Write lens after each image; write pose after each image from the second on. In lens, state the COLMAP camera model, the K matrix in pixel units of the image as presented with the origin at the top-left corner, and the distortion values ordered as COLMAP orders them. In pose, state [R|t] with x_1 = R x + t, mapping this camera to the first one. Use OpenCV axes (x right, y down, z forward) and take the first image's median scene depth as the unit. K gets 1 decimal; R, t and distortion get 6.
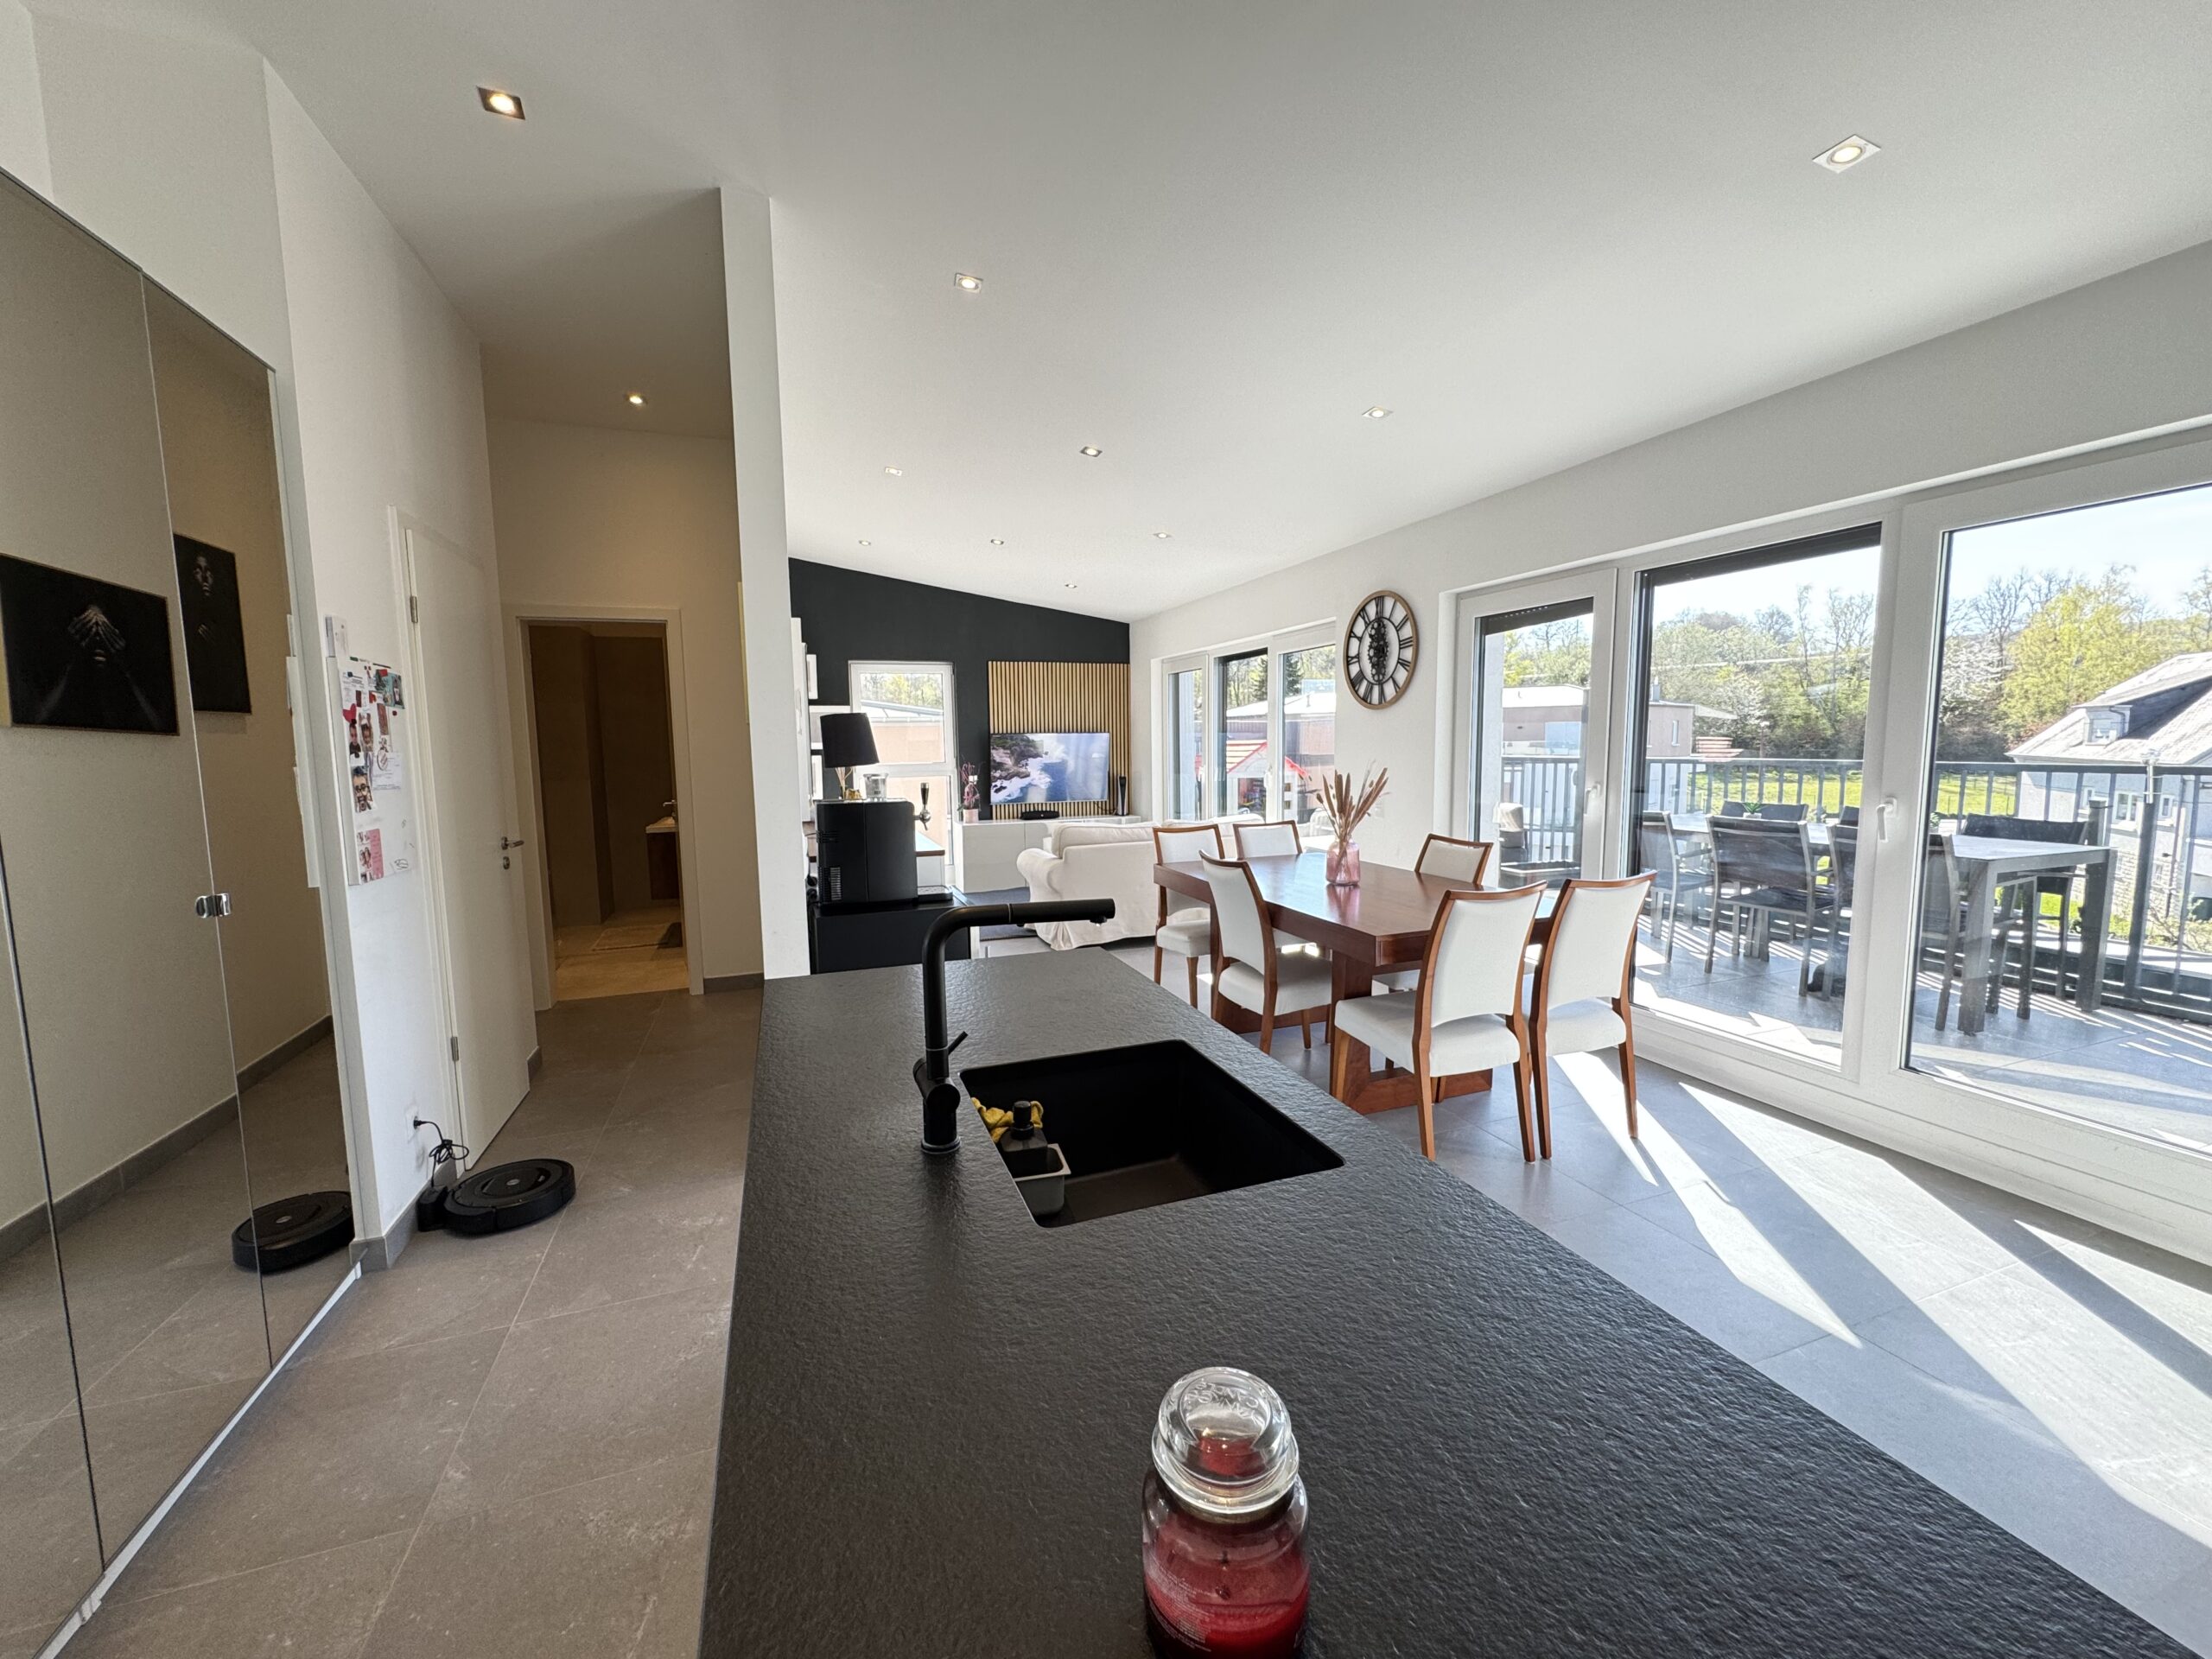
lens RADIAL K [[891.2, 0, 1095.4], [0, 891.2, 833.8], [0, 0, 1]] dist [-0.002608, -0.000127]
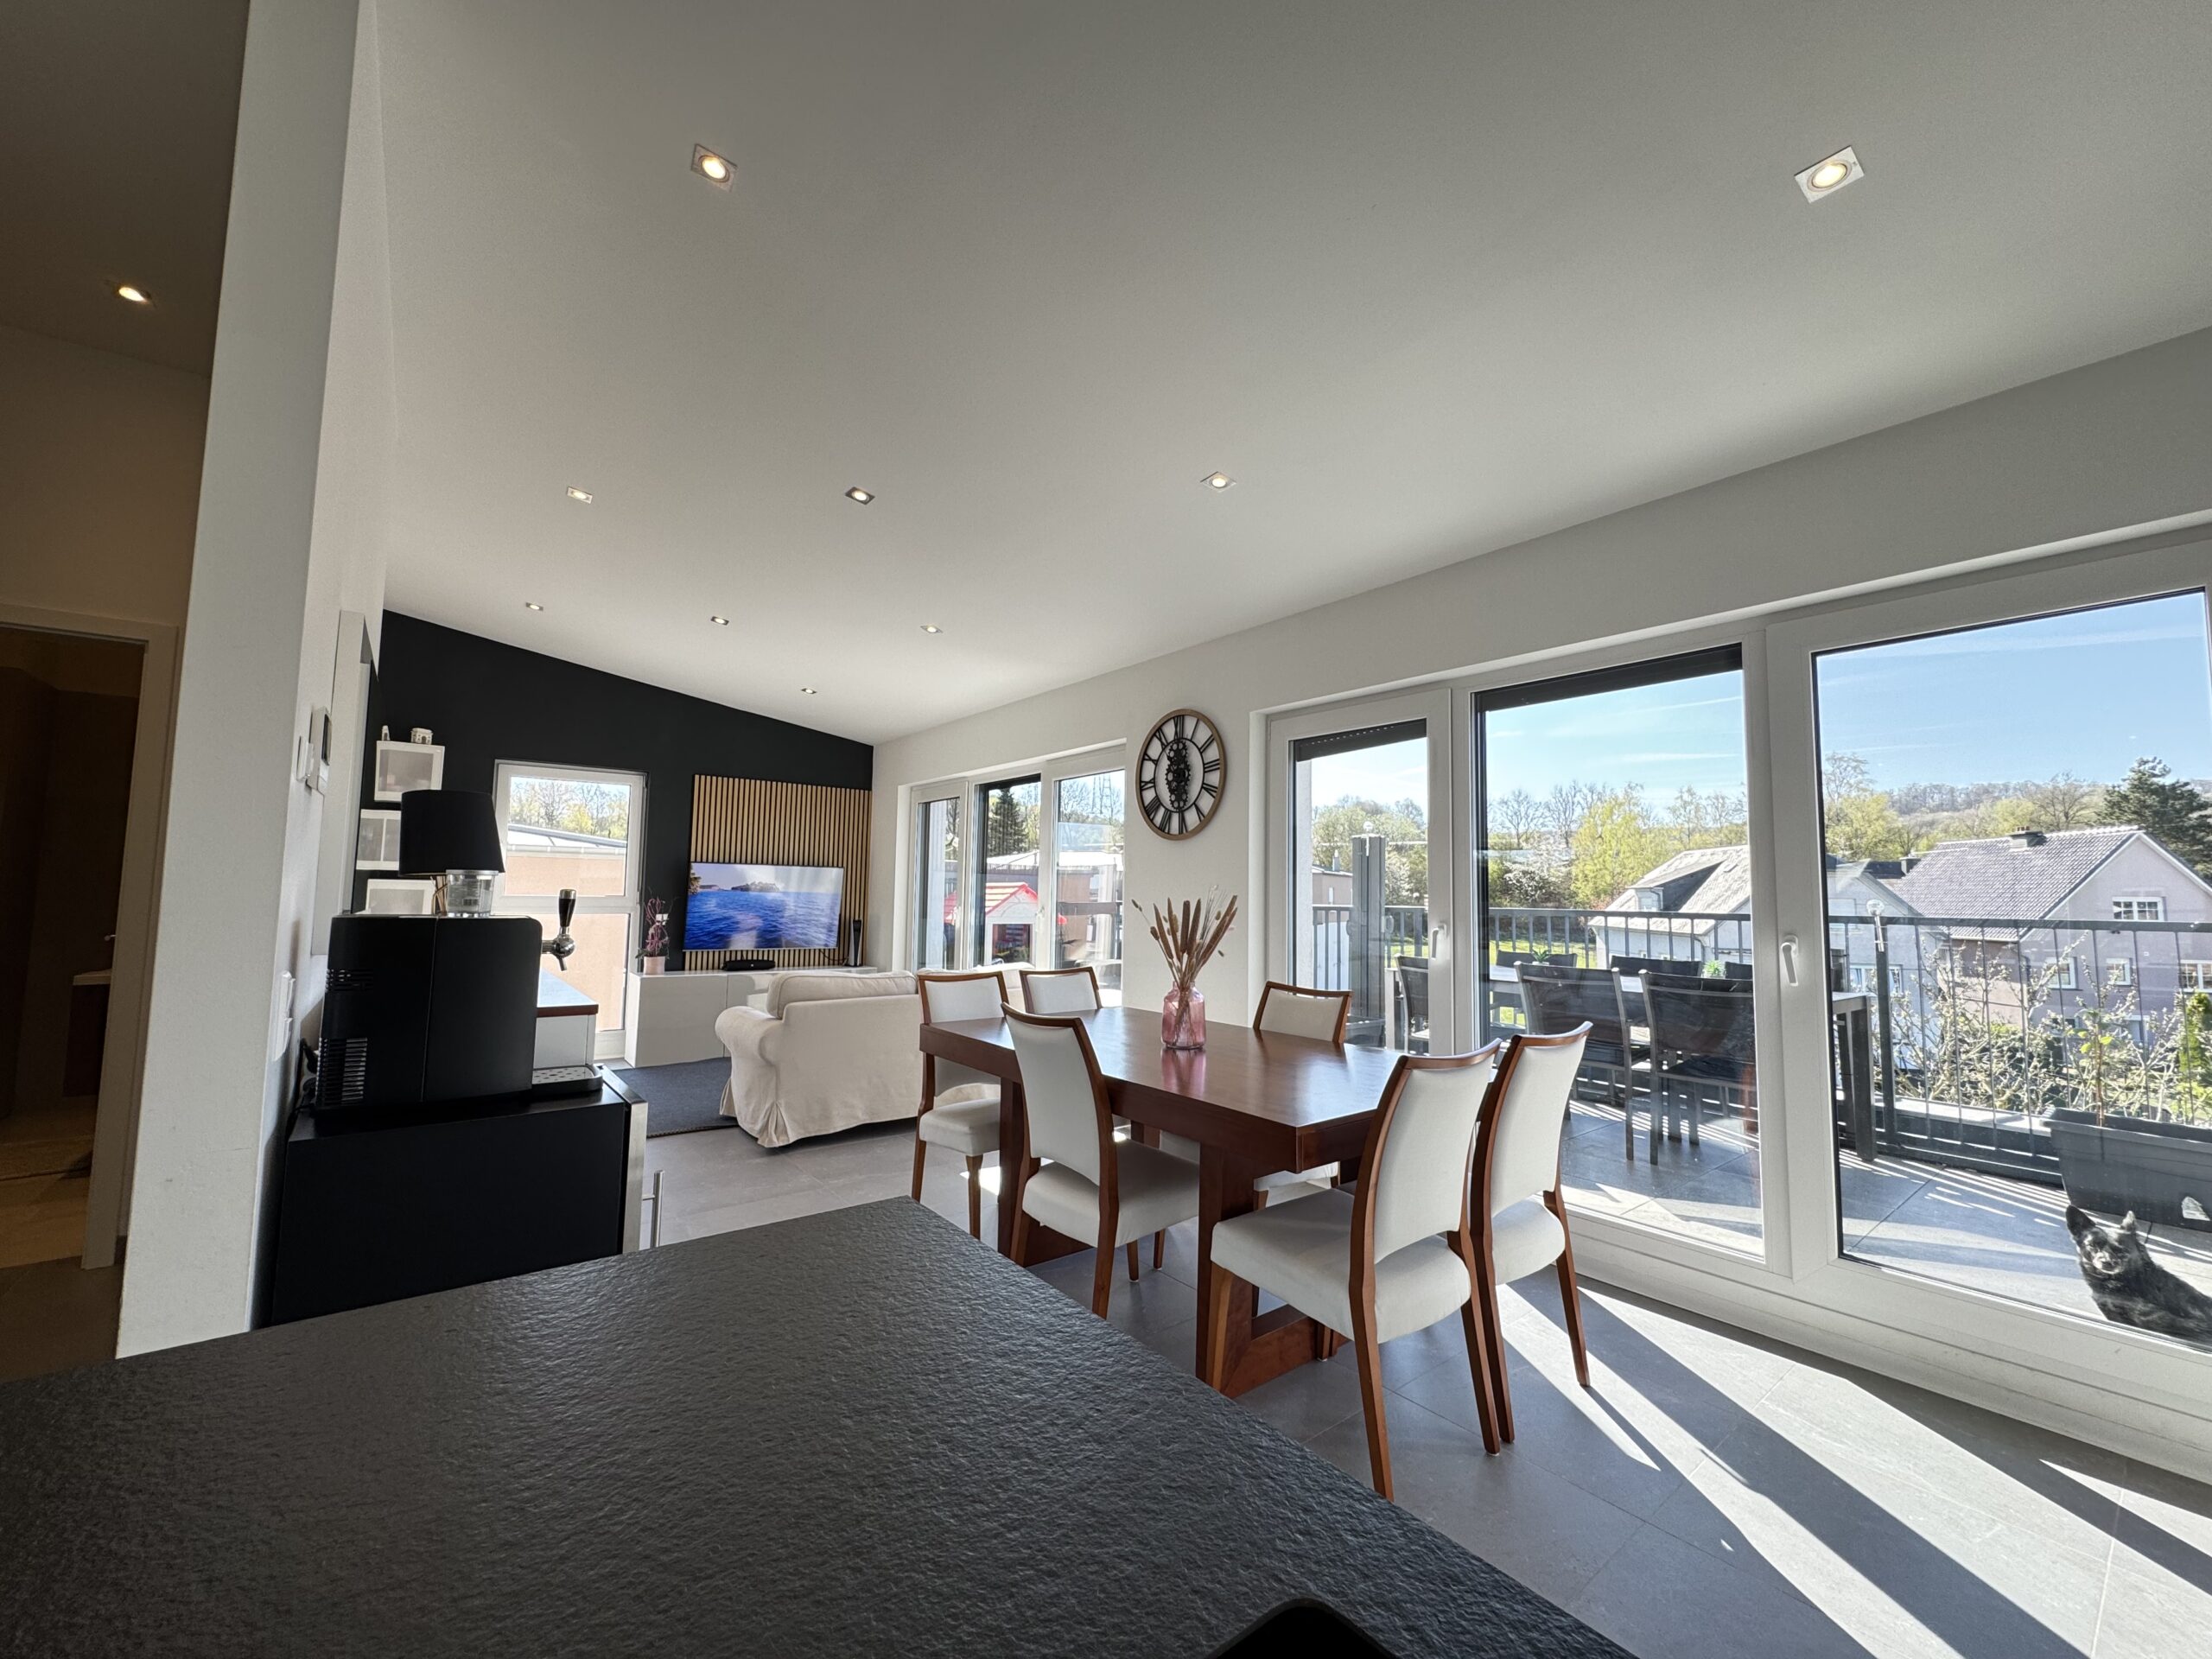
lens RADIAL K [[891.2, 0, 1108.3], [0, 891.2, 827.1], [0, 0, 1]] dist [-0.002608, -0.000127]
pose [[0.947670, 0.055065, 0.314465, -0.032562], [0.003367, 0.983234, -0.182318, 0.009783], [-0.319232, 0.173836, 0.931596, 0.273689]]
